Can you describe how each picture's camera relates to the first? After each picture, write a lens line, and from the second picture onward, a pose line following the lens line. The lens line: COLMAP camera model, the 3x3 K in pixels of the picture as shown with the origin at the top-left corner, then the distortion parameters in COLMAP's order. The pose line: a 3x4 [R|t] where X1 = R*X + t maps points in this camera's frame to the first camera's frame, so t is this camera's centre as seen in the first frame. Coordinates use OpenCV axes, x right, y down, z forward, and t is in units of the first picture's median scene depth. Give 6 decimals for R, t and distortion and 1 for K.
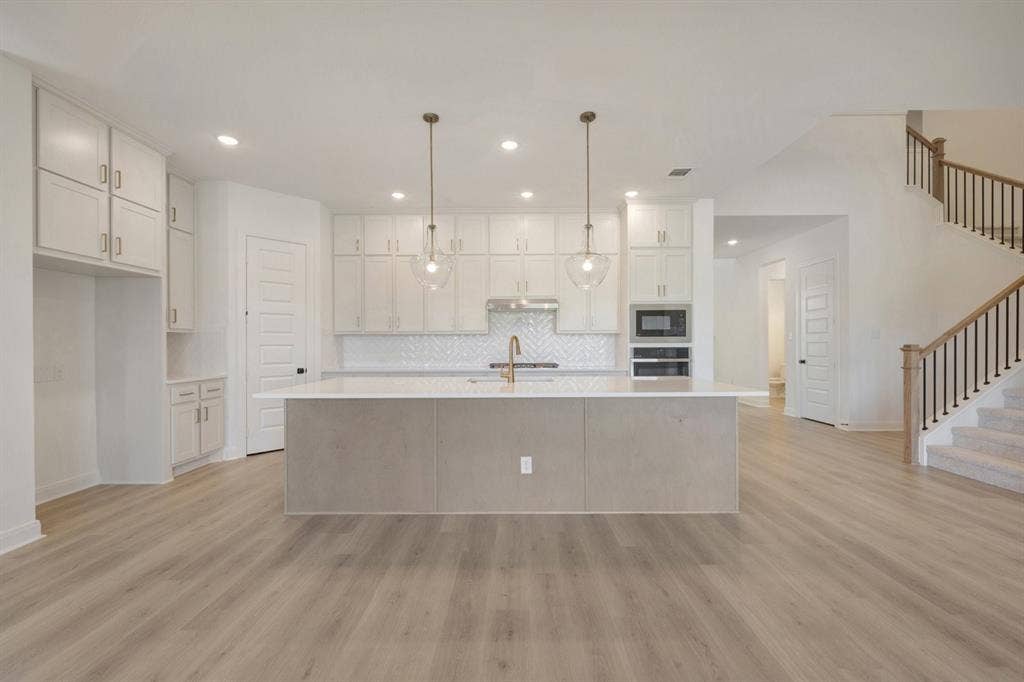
lens RADIAL K [[412.6, 0, 512.6], [0, 412.6, 344.0], [0, 0, 1]] dist [0.004934, -0.000856]
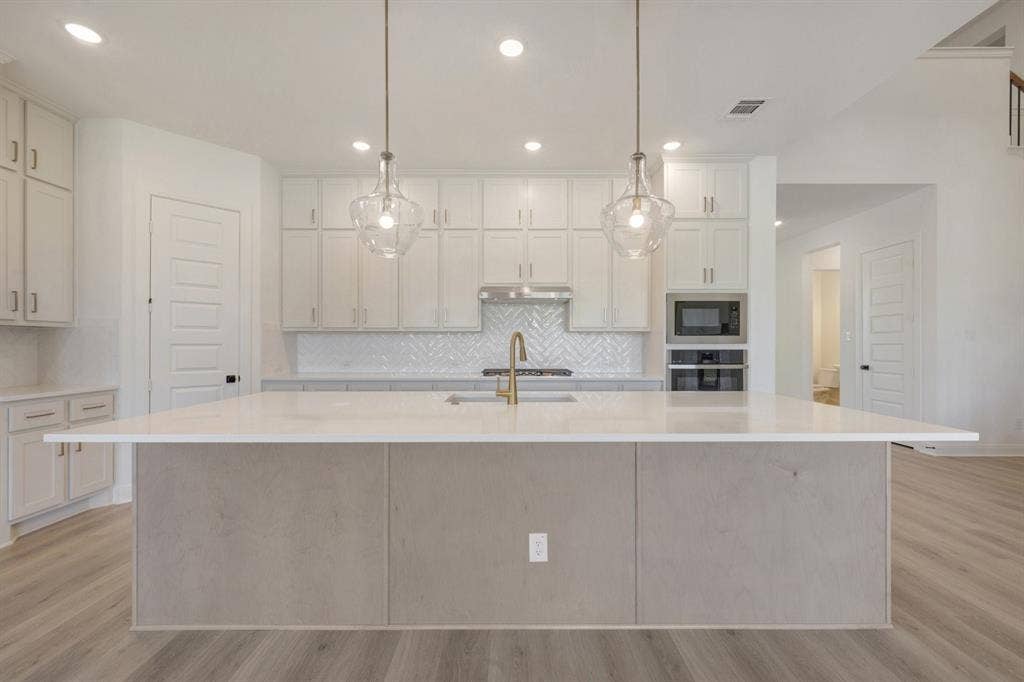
lens RADIAL K [[412.6, 0, 511.6], [0, 412.6, 341.3], [0, 0, 1]] dist [0.004934, -0.000856]
pose [[0.999977, 0.004524, 0.005063, -0.006370], [-0.004490, 0.999967, -0.006703, -0.000861], [-0.005093, 0.006680, 0.999965, 0.255848]]
